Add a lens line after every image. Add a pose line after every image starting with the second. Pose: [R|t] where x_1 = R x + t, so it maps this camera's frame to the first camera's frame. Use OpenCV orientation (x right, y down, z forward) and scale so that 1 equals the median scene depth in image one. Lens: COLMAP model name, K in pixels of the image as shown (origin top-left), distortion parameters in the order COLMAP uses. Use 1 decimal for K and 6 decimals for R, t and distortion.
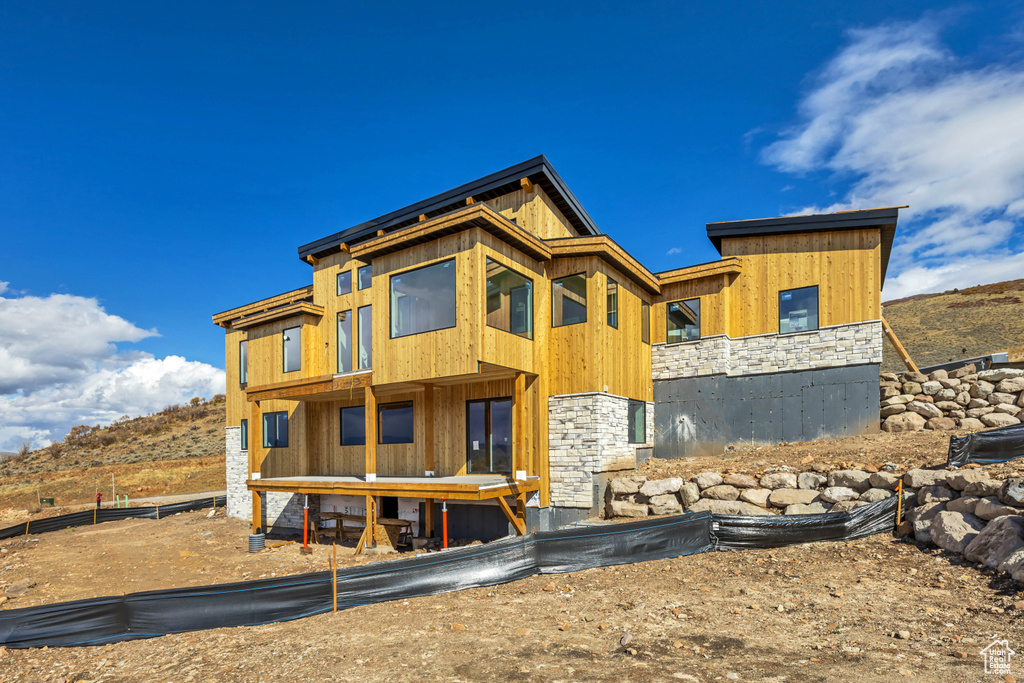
lens RADIAL K [[528.2, 0, 510.0], [0, 528.2, 440.6], [0, 0, 1]] dist [0.000580, 0.000213]
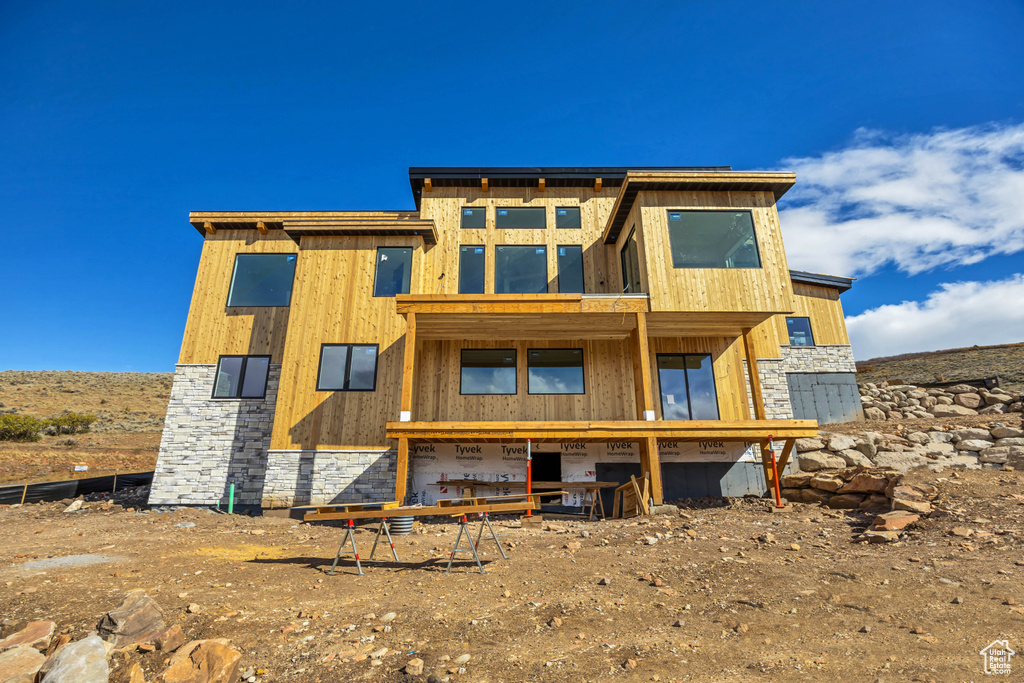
lens RADIAL K [[459.0, 0, 512.0], [0, 459.0, 341.5], [0, 0, 1]] dist [-0.003277, -0.000297]
pose [[0.834076, 0.176624, 0.522610, -0.732778], [-0.026970, 0.959282, -0.281160, 0.145215], [-0.550990, 0.220414, 0.804877, 0.437388]]
